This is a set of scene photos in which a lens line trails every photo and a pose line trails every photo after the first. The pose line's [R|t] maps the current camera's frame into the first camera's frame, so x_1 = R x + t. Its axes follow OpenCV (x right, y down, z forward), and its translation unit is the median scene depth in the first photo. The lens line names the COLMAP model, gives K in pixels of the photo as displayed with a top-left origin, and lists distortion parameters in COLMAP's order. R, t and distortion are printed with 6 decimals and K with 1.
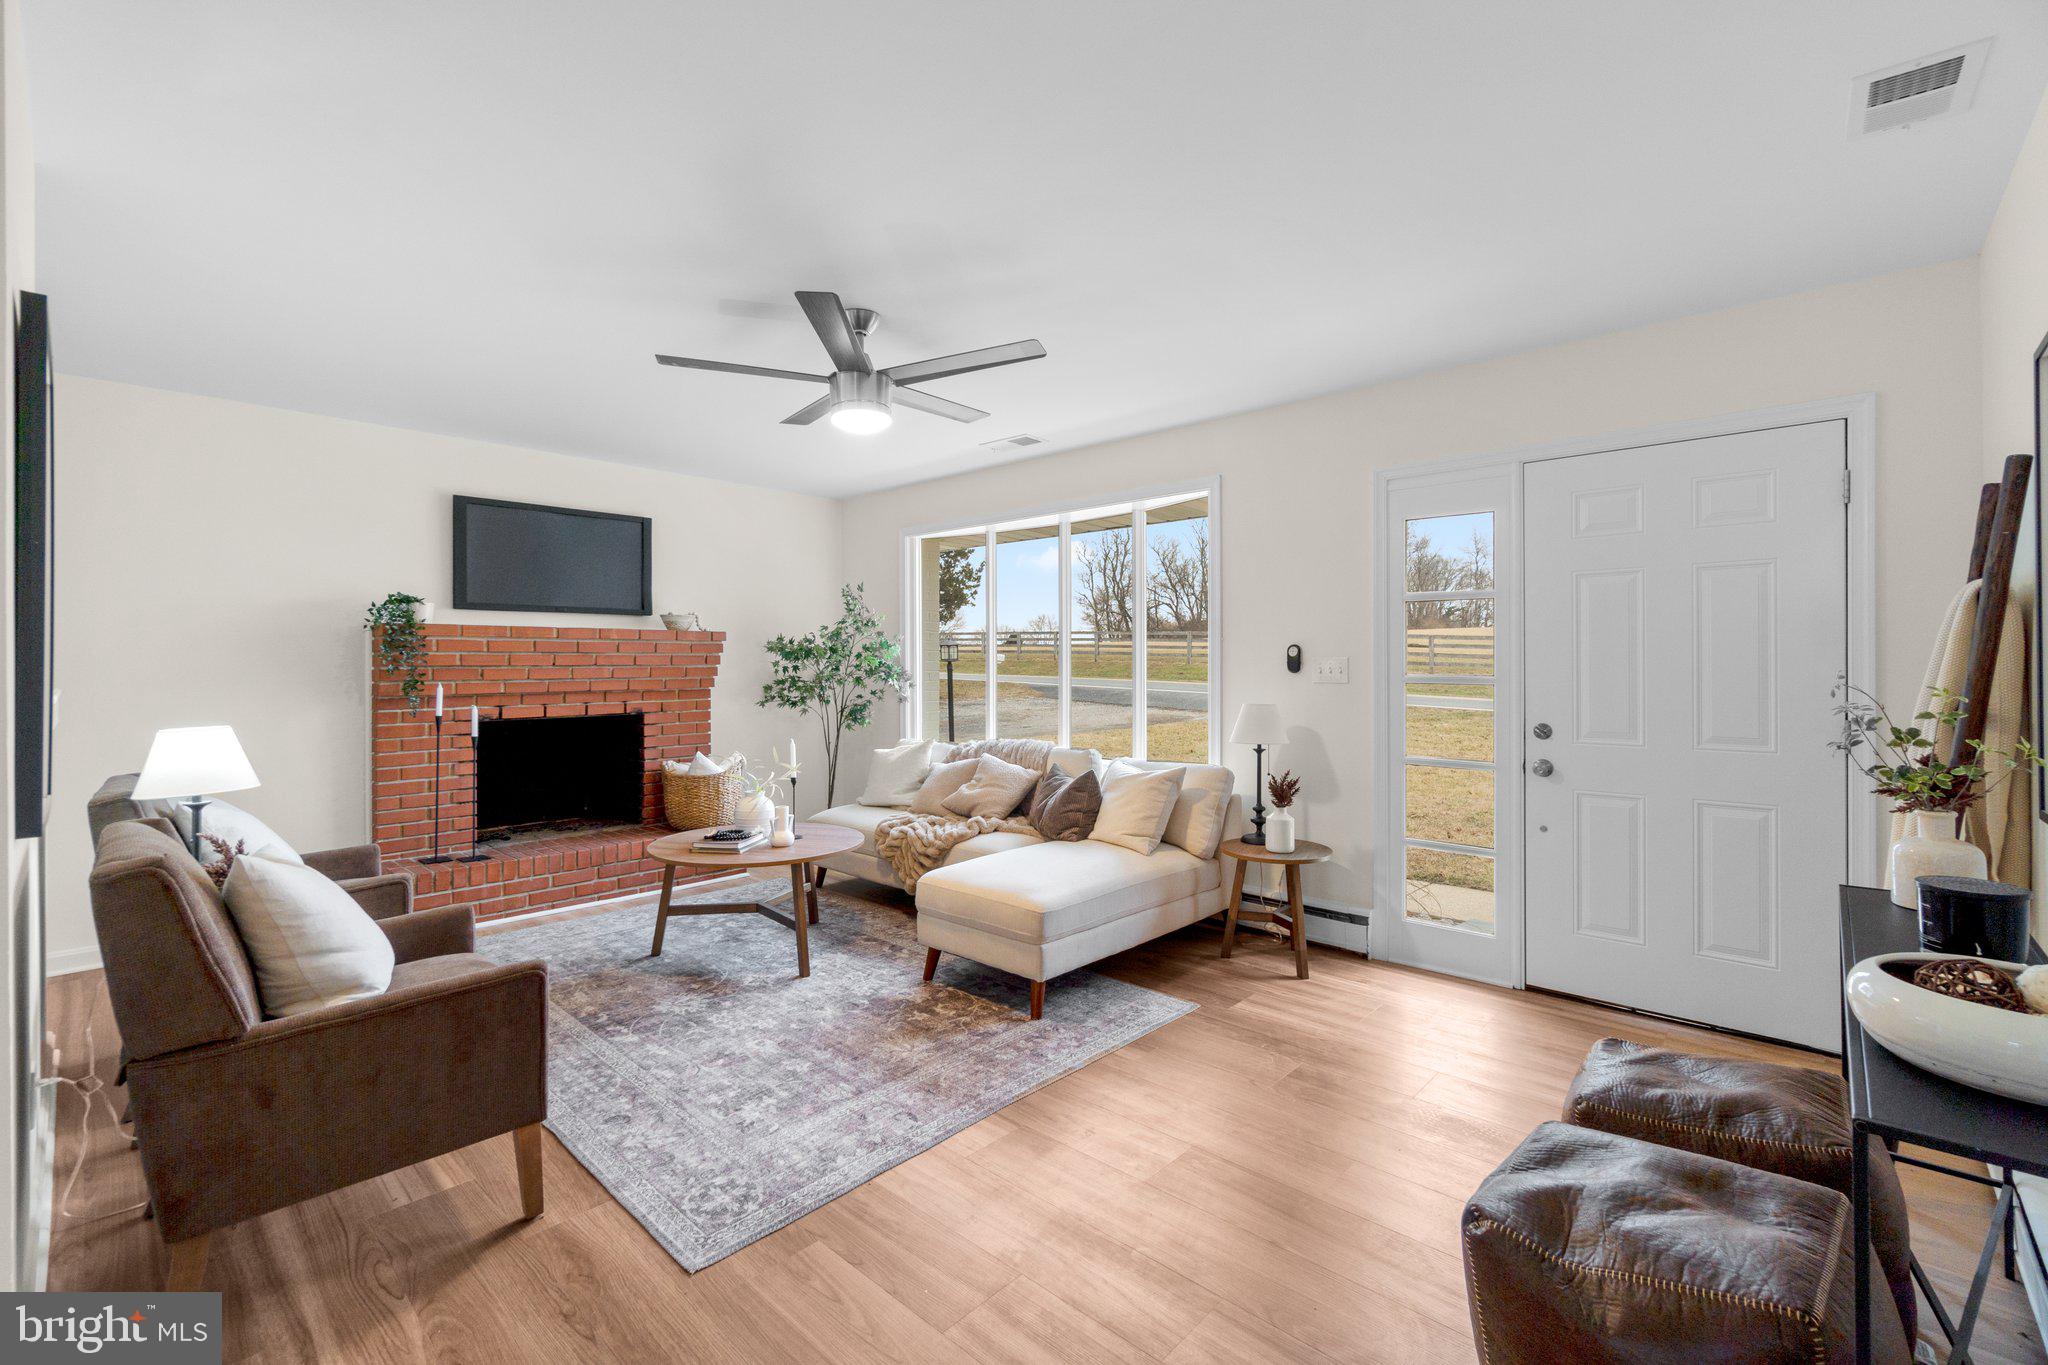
lens RADIAL K [[884.0, 0, 1017.7], [0, 884.0, 670.2], [0, 0, 1]] dist [-0.008099, 0.000504]
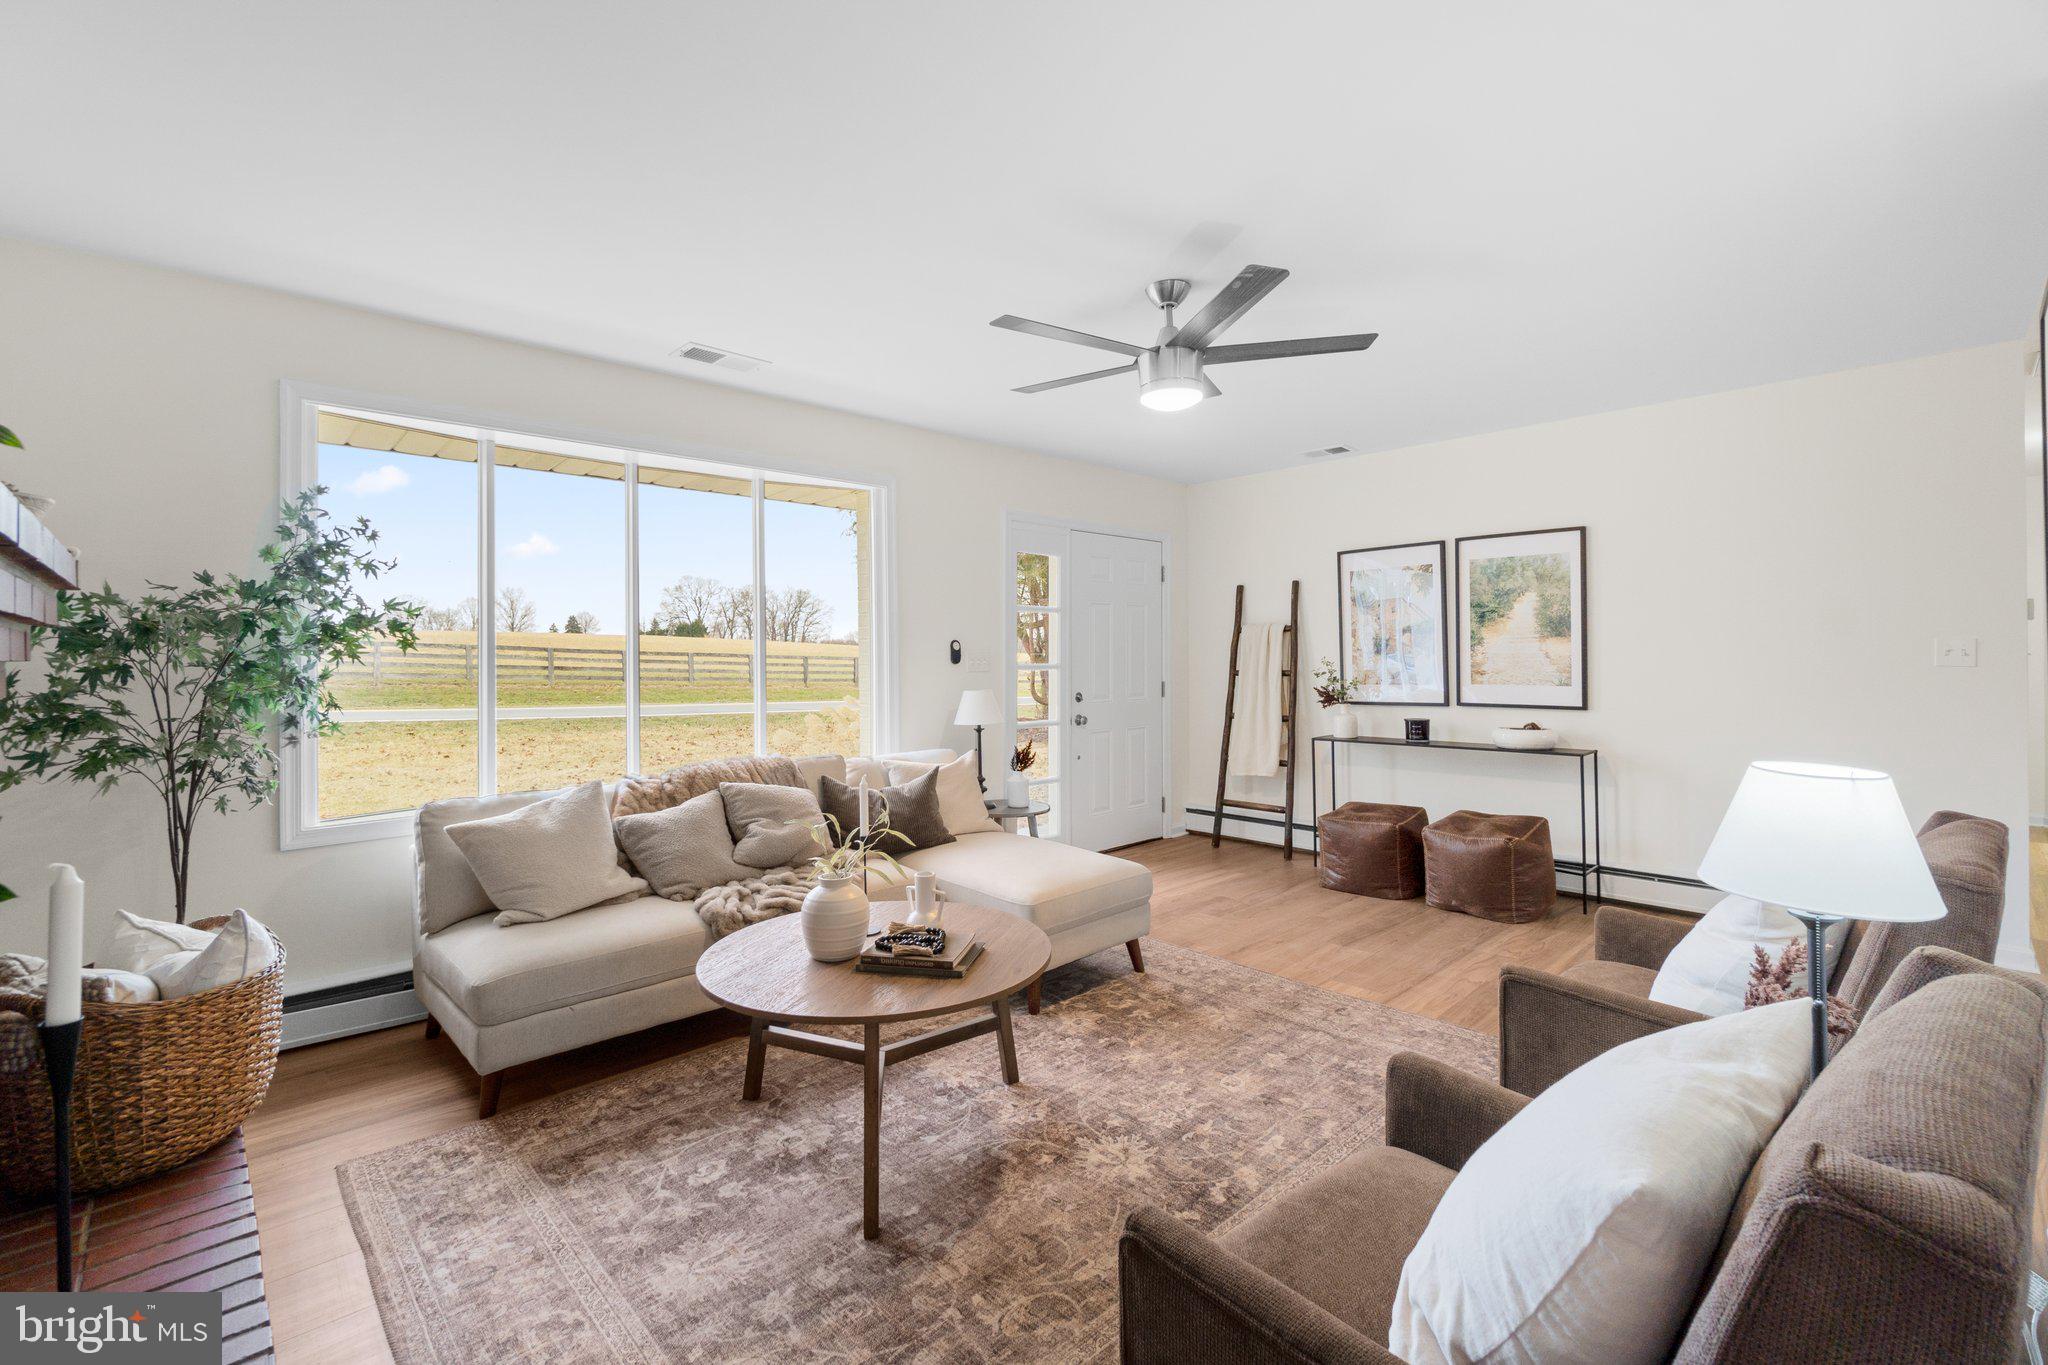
lens RADIAL K [[884.0, 0, 1028.9], [0, 884.0, 661.4], [0, 0, 1]] dist [-0.008099, 0.000504]
pose [[0.055892, -0.002877, 0.998433, -1.045498], [0.013295, 0.999909, 0.002137, -0.002820], [-0.998348, 0.013155, 0.055925, 1.015125]]
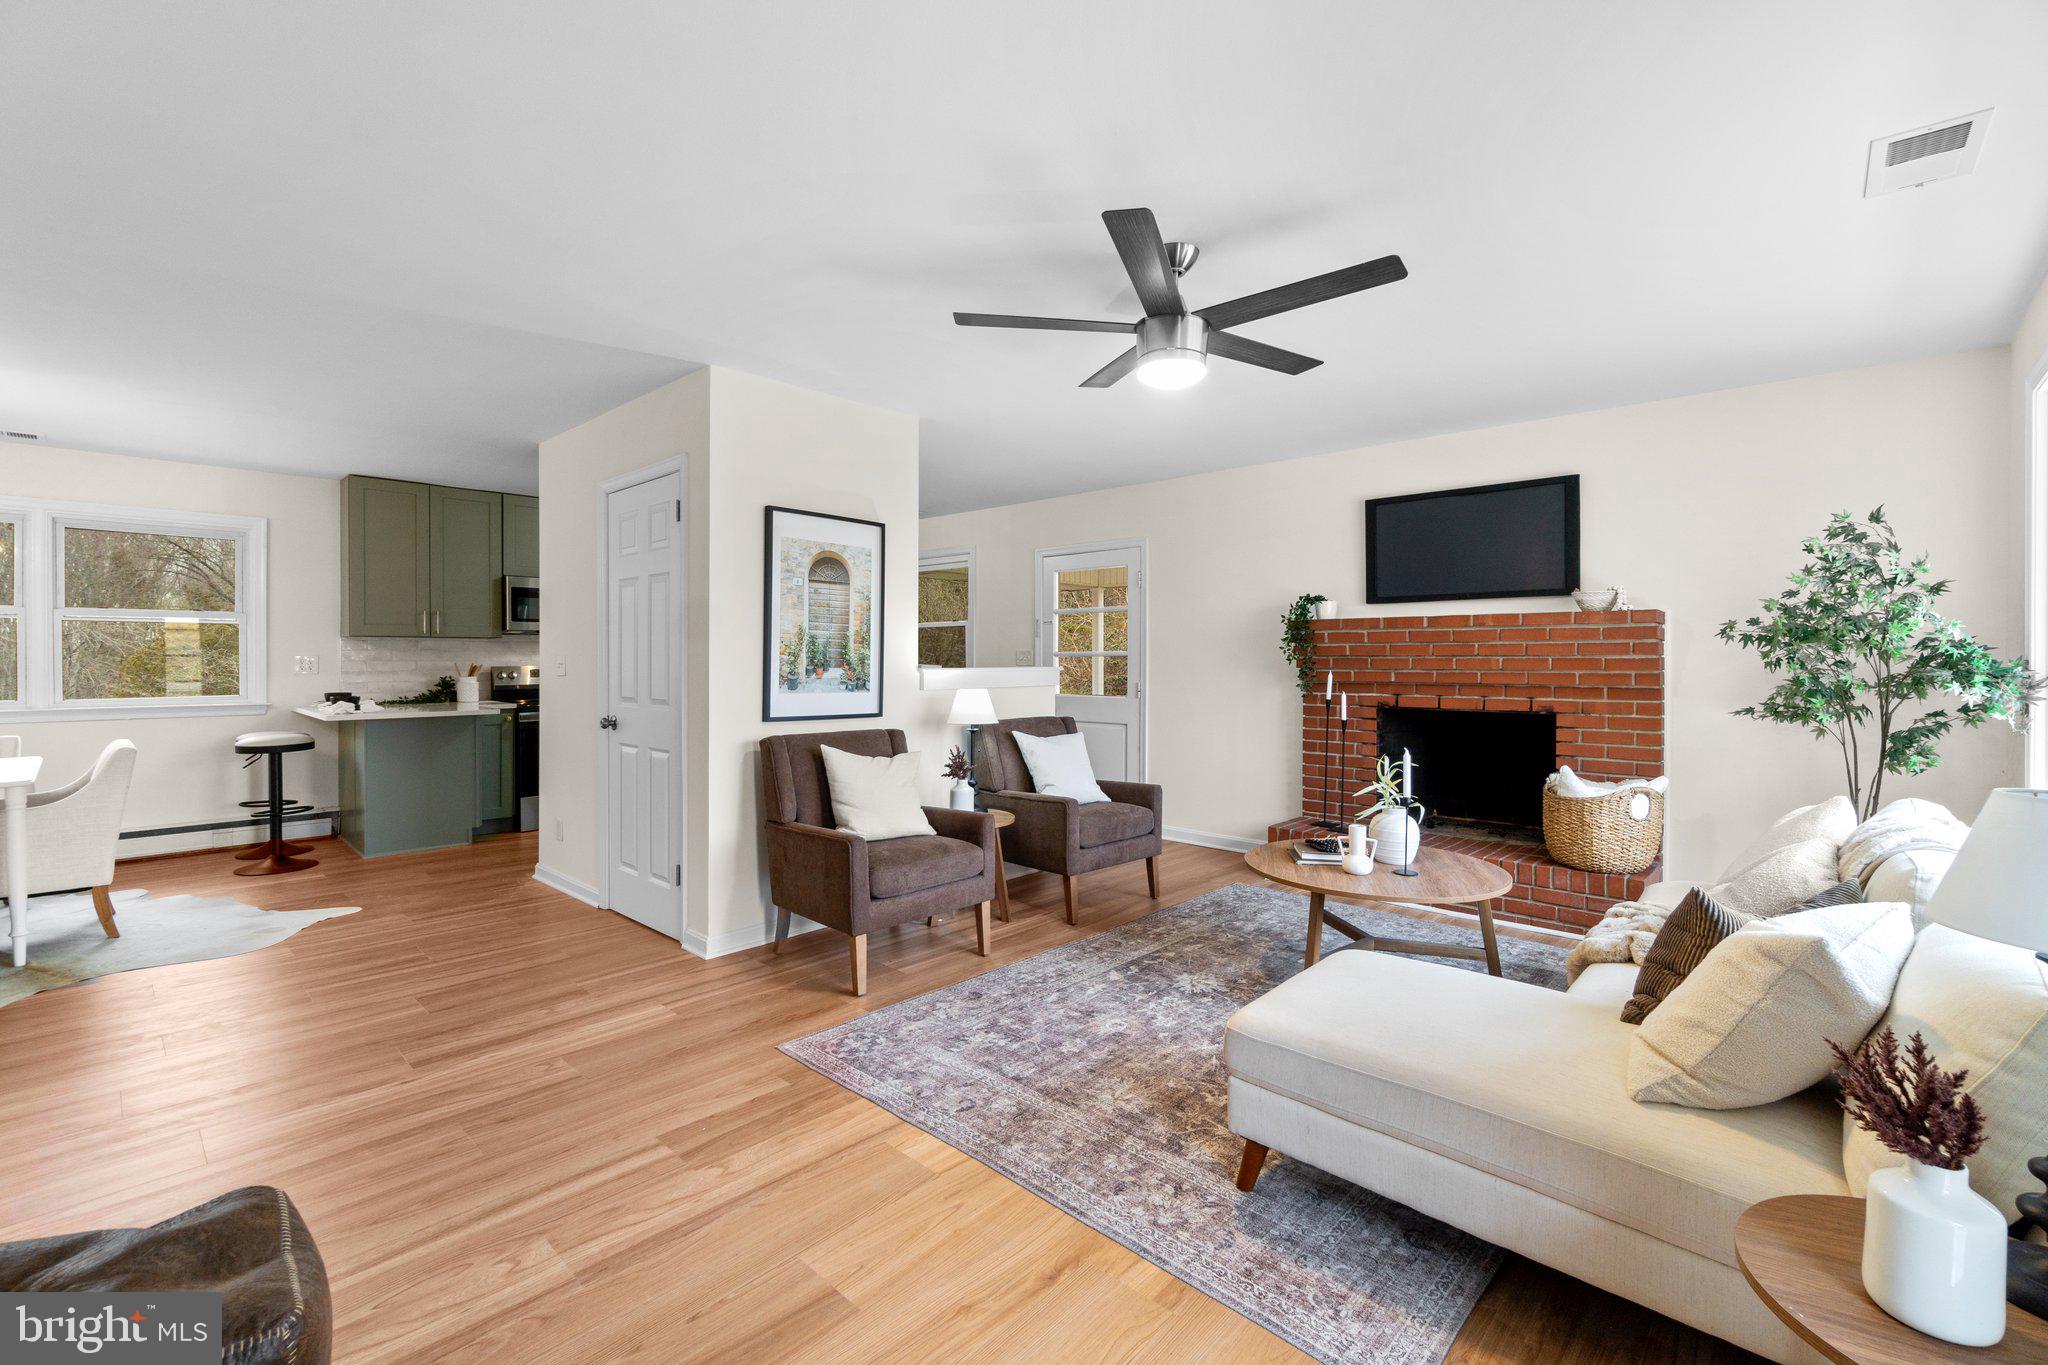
lens RADIAL K [[884.0, 0, 1019.1], [0, 884.0, 666.7], [0, 0, 1]] dist [-0.008099, 0.000504]
pose [[-0.006373, 0.015158, -0.999865, 0.643485], [-0.007309, 0.999858, 0.015204, -0.006503], [0.999953, 0.007405, -0.006261, 0.787207]]
